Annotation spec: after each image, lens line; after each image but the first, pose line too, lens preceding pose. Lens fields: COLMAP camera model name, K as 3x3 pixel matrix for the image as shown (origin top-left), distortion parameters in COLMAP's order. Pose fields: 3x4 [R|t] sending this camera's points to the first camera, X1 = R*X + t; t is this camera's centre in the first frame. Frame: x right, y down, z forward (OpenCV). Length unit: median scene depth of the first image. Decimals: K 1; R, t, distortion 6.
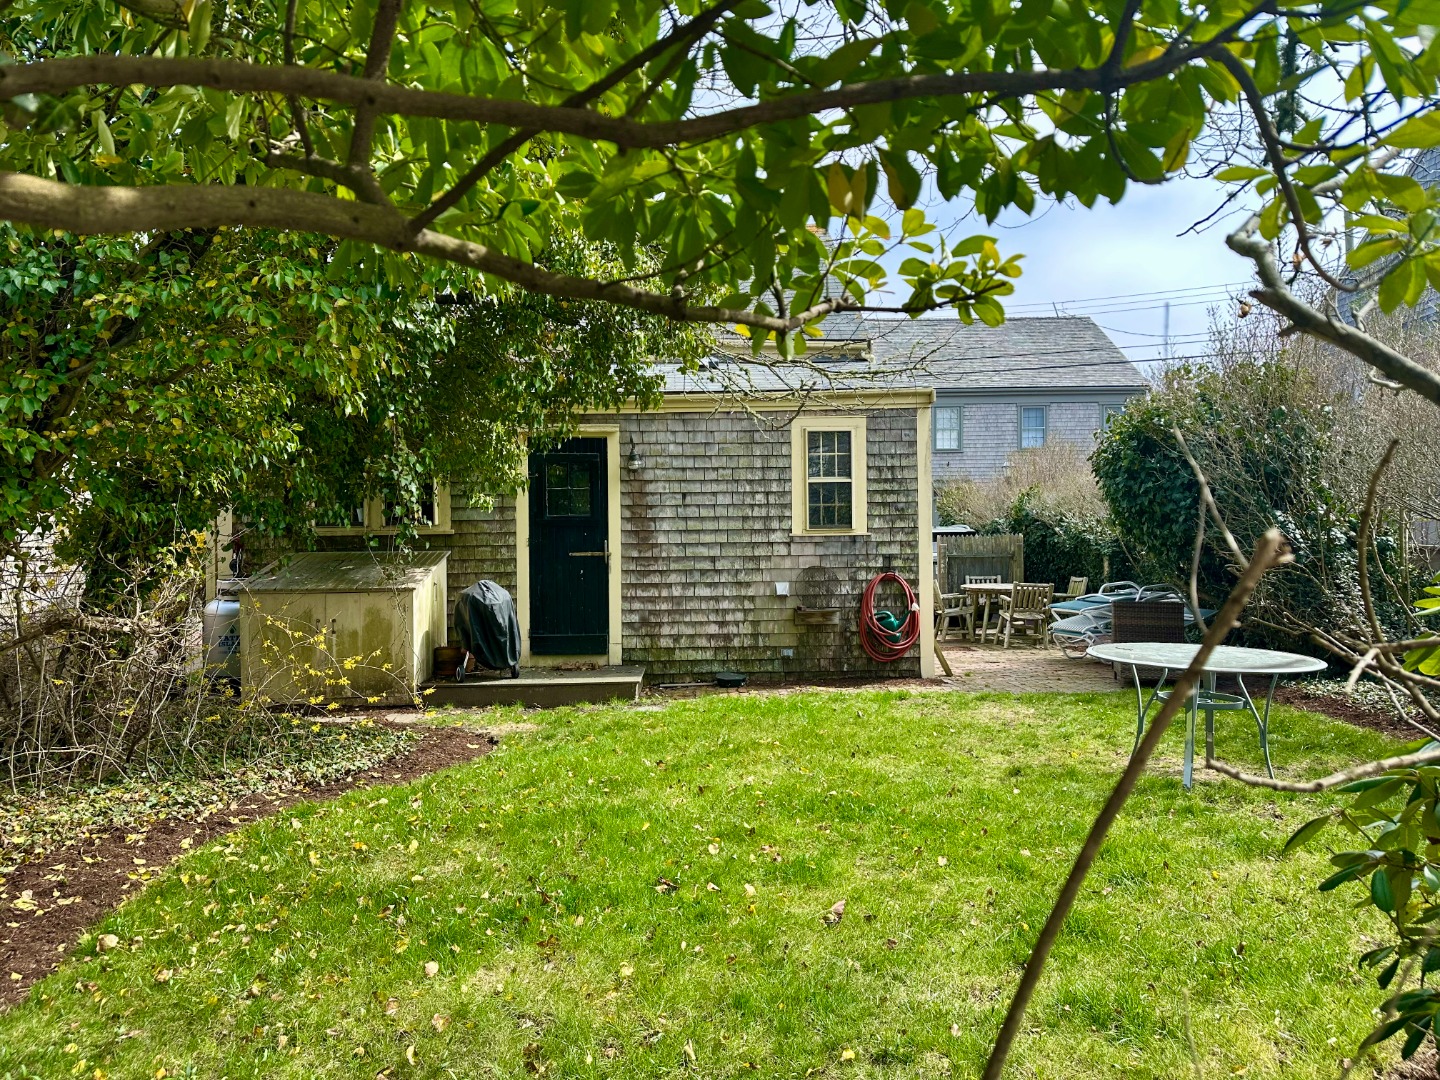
lens RADIAL K [[1012.4, 0, 720.0], [0, 1012.4, 540.0], [0, 0, 1]] dist [0.054151, -0.001309]
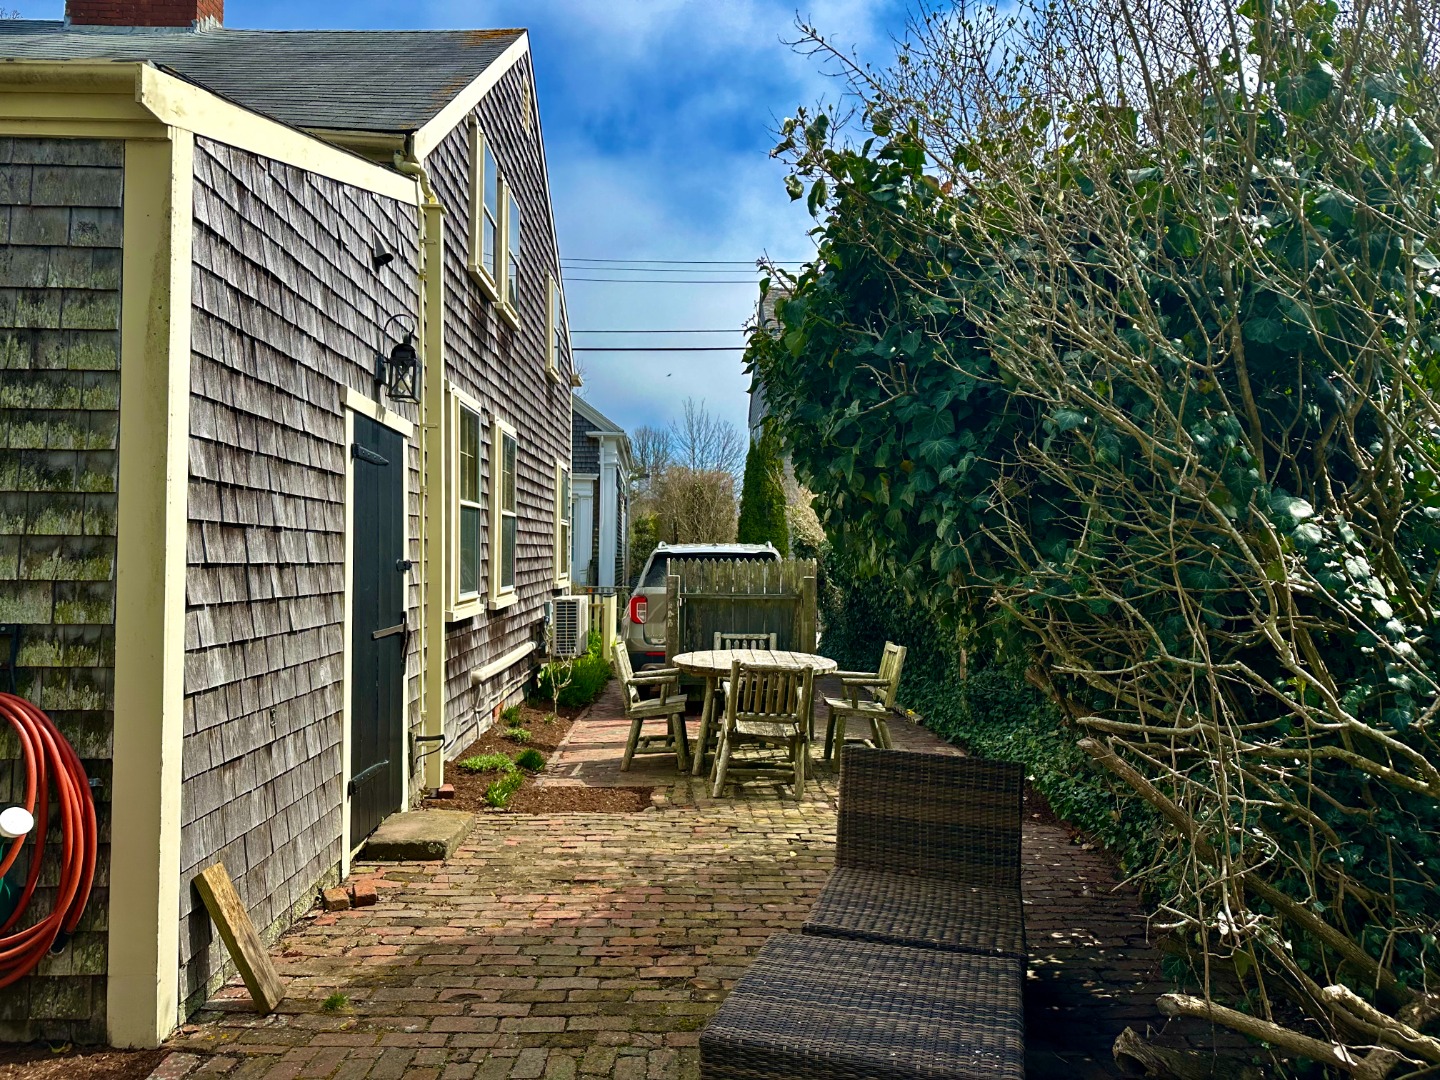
lens RADIAL K [[1012.4, 0, 720.0], [0, 1012.4, 540.0], [0, 0, 1]] dist [0.054151, -0.001309]
pose [[0.999612, 0.023963, 0.014190, 0.368496], [-0.023750, 0.999605, -0.015029, -0.011104], [-0.014544, 0.014686, 0.999786, 0.693784]]
